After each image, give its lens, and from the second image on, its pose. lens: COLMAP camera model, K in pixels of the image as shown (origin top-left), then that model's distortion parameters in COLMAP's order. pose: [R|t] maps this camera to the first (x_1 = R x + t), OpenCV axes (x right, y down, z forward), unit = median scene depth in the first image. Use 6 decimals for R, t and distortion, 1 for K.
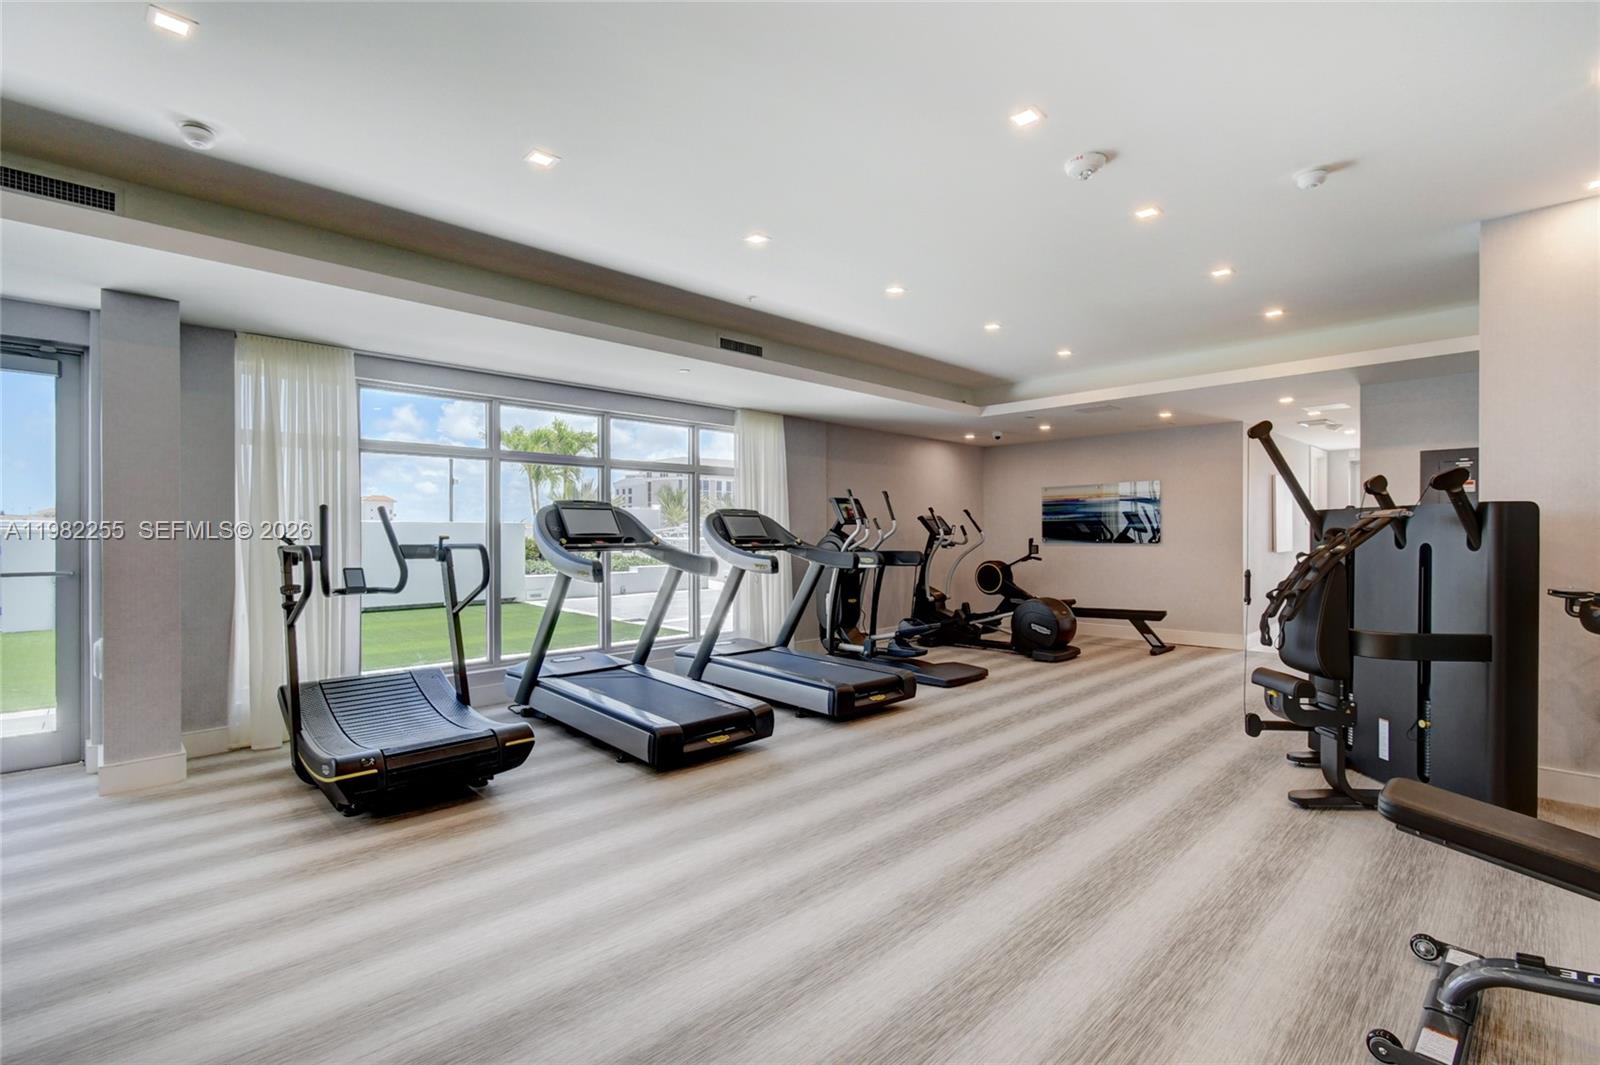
lens RADIAL K [[698.5, 0, 799.9], [0, 698.5, 534.2], [0, 0, 1]] dist [0.010528, 0.000122]
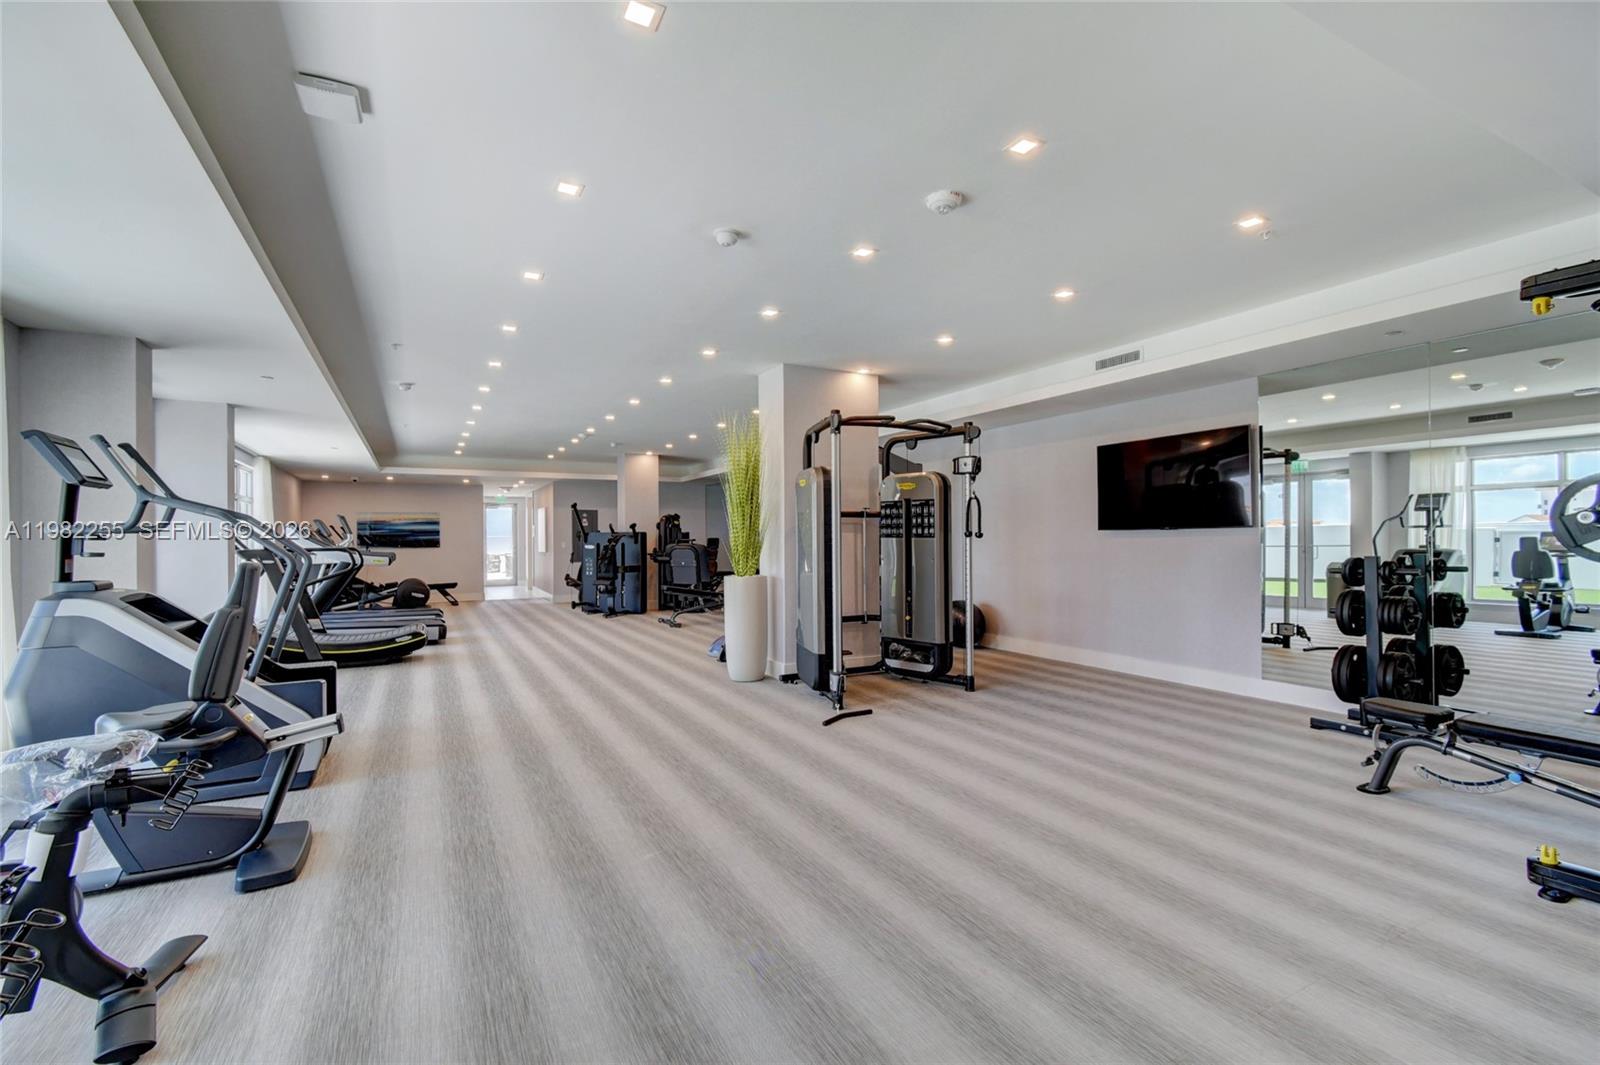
lens RADIAL K [[698.5, 0, 799.7], [0, 698.5, 536.5], [0, 0, 1]] dist [0.010528, 0.000122]
pose [[0.259061, 0.004185, 0.965852, -1.052862], [0.006846, 0.999958, -0.006169, 0.002932], [-0.965837, 0.008211, 0.259021, -0.383377]]
